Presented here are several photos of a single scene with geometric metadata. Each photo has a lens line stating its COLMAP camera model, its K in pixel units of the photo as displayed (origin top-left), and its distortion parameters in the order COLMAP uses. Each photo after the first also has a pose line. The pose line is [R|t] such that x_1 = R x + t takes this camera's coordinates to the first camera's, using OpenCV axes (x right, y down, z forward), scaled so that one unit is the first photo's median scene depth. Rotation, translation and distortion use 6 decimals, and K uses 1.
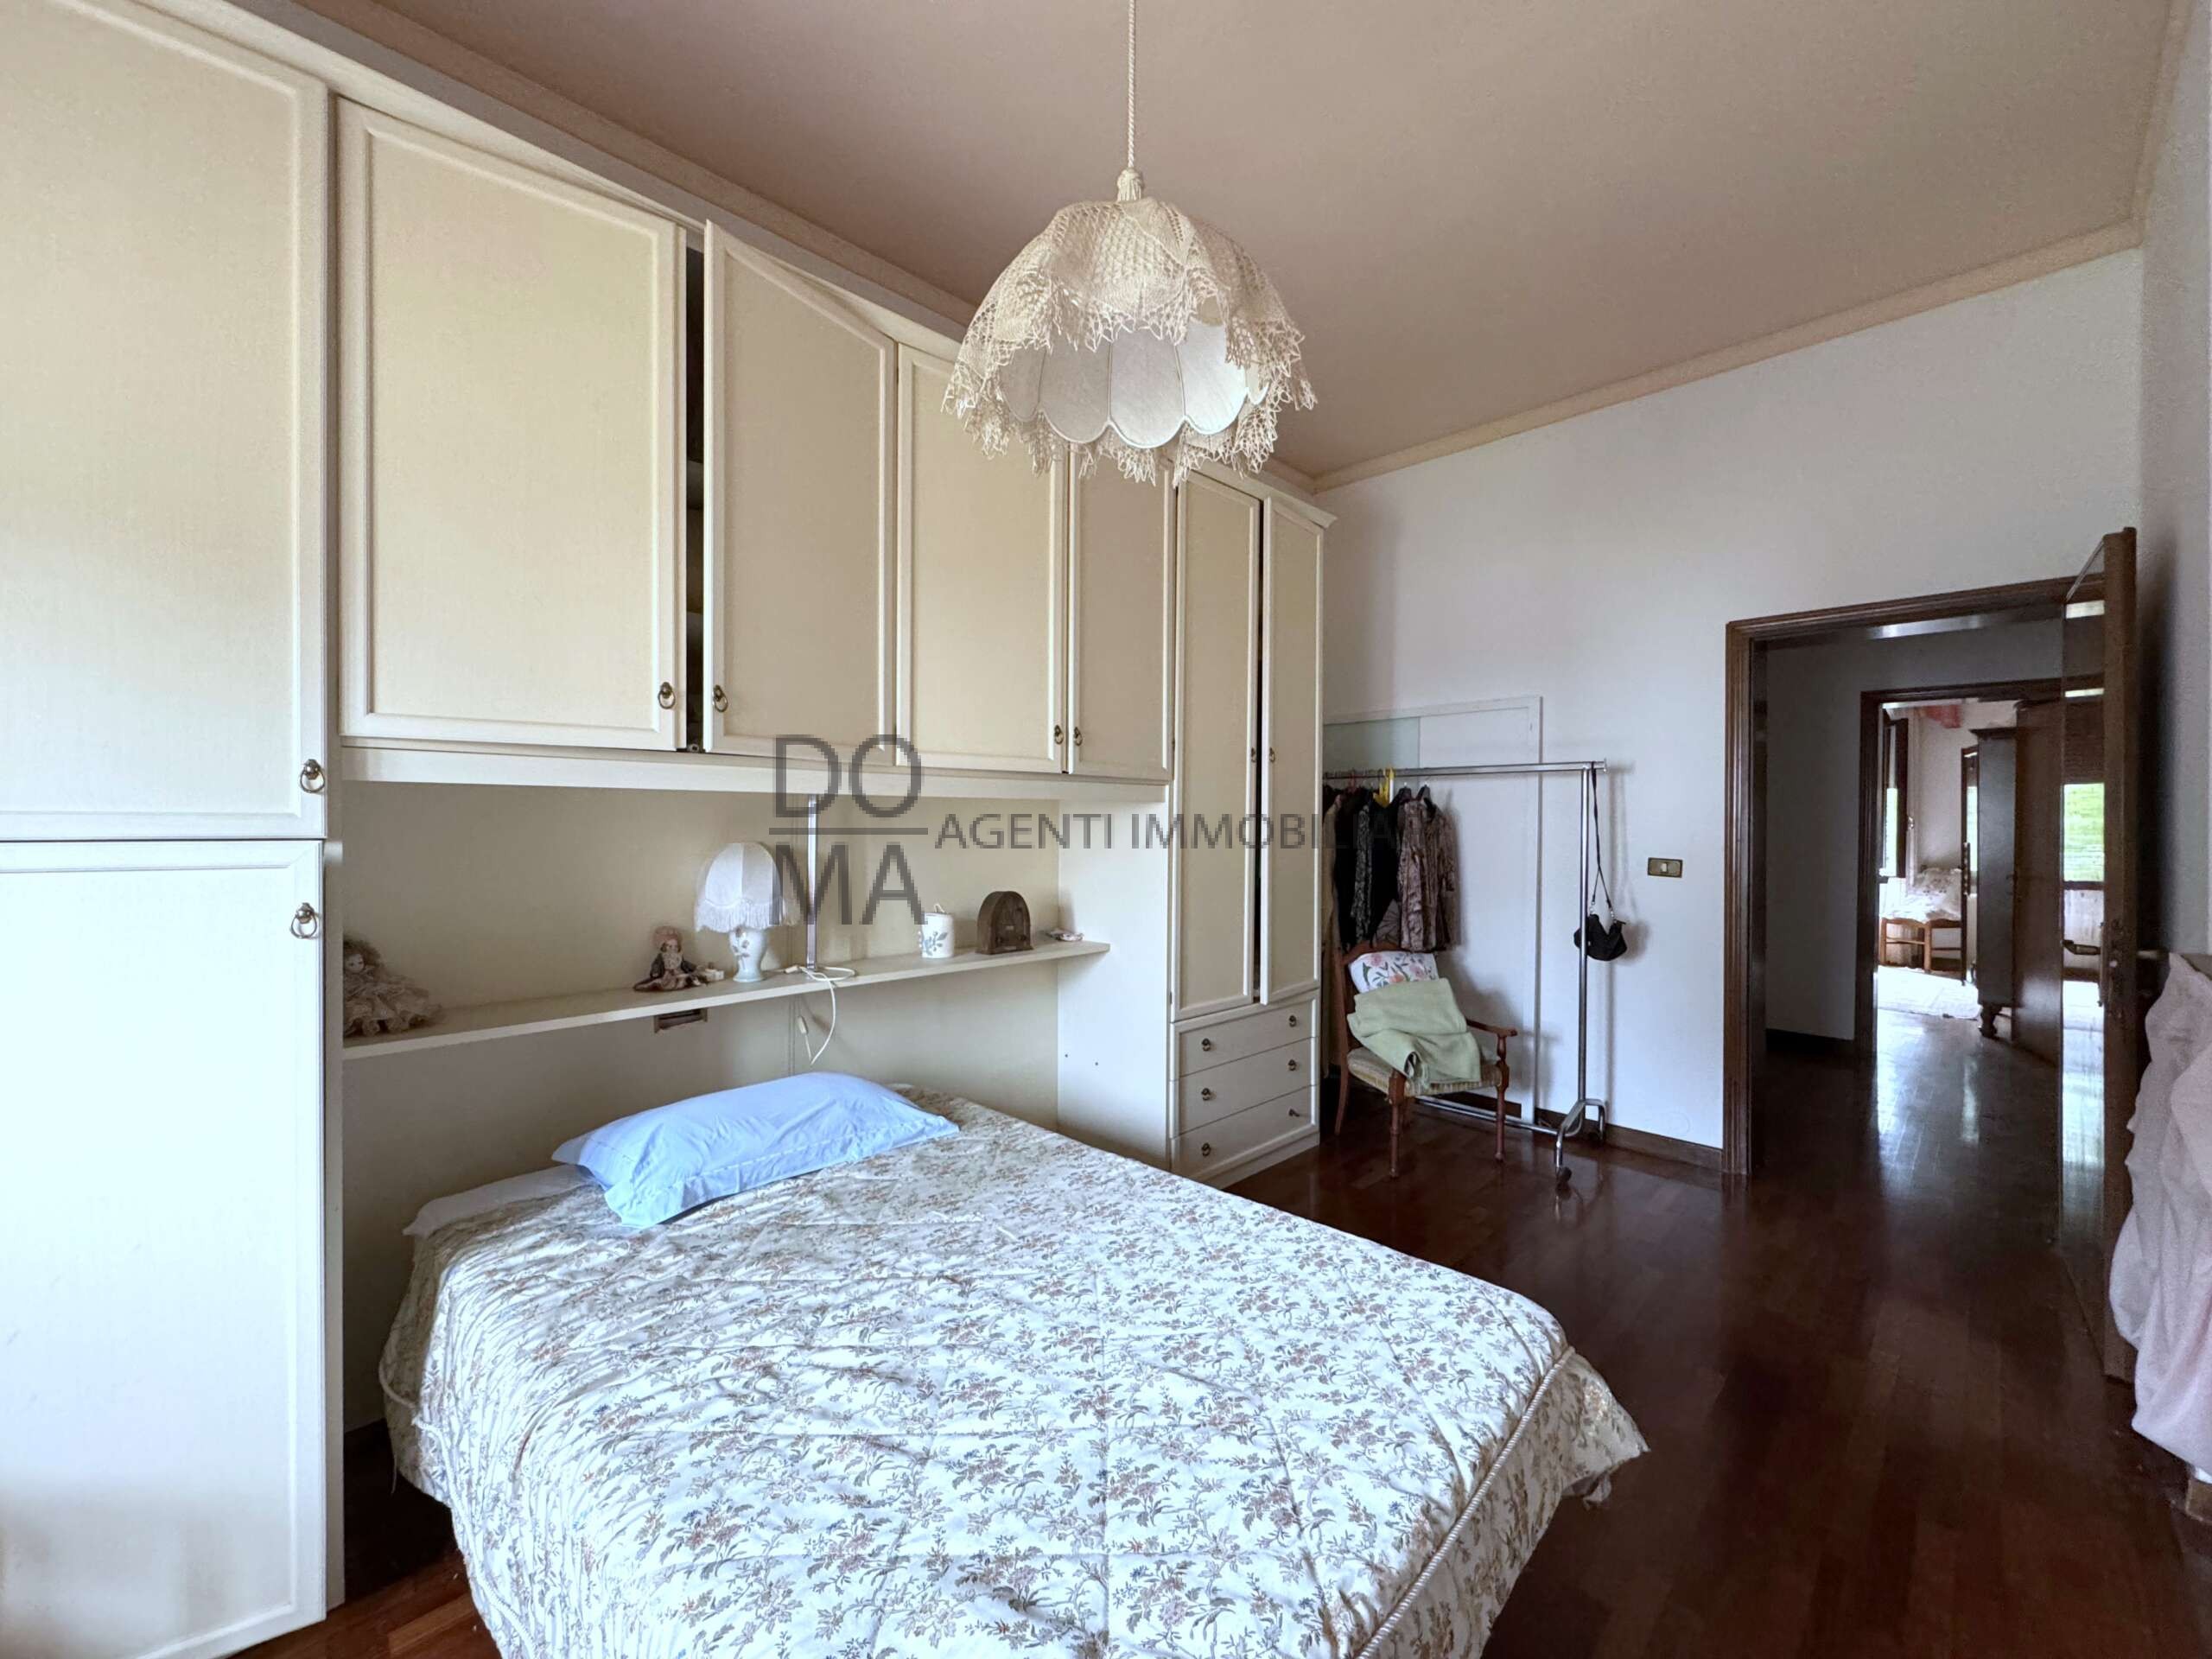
lens RADIAL K [[881.6, 0, 1124.5], [0, 881.6, 824.8], [0, 0, 1]] dist [-0.005494, 0.000652]
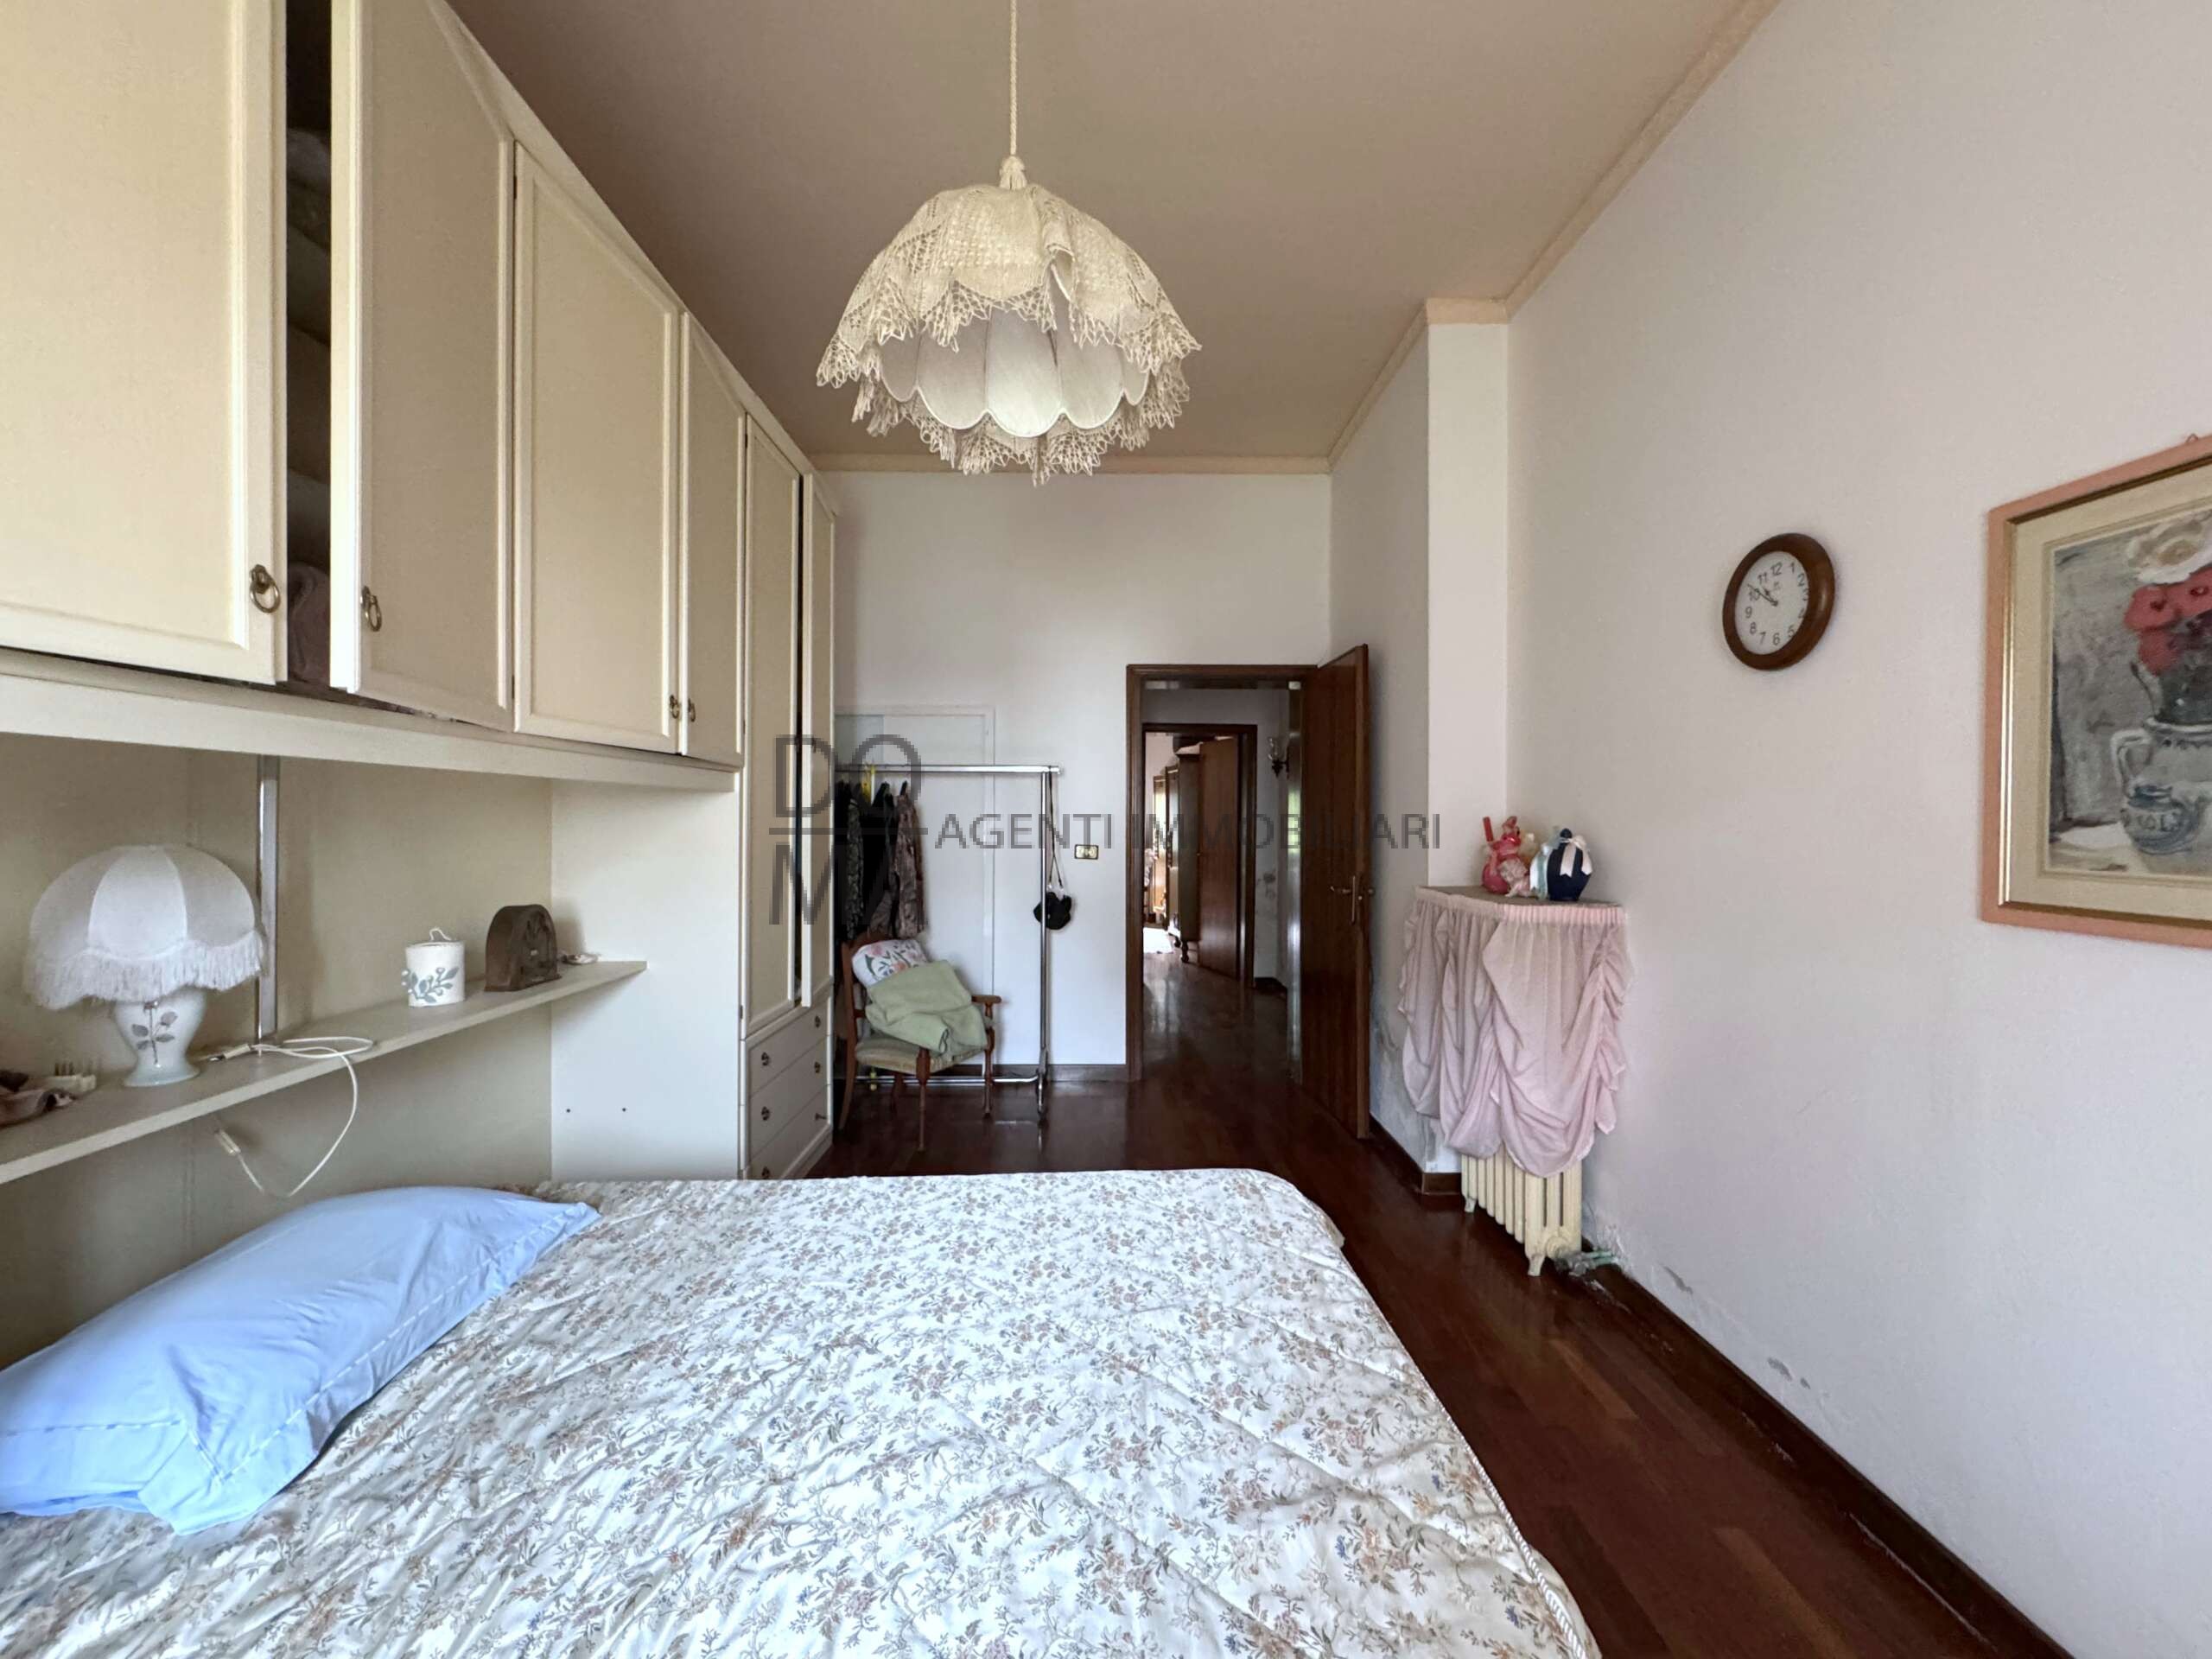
lens RADIAL K [[881.6, 0, 1116.3], [0, 881.6, 823.6], [0, 0, 1]] dist [-0.005494, 0.000652]
pose [[0.692938, -0.003618, 0.720988, -0.440722], [0.002321, 0.999993, 0.002787, 0.006660], [-0.720993, -0.000257, 0.692942, 0.153816]]
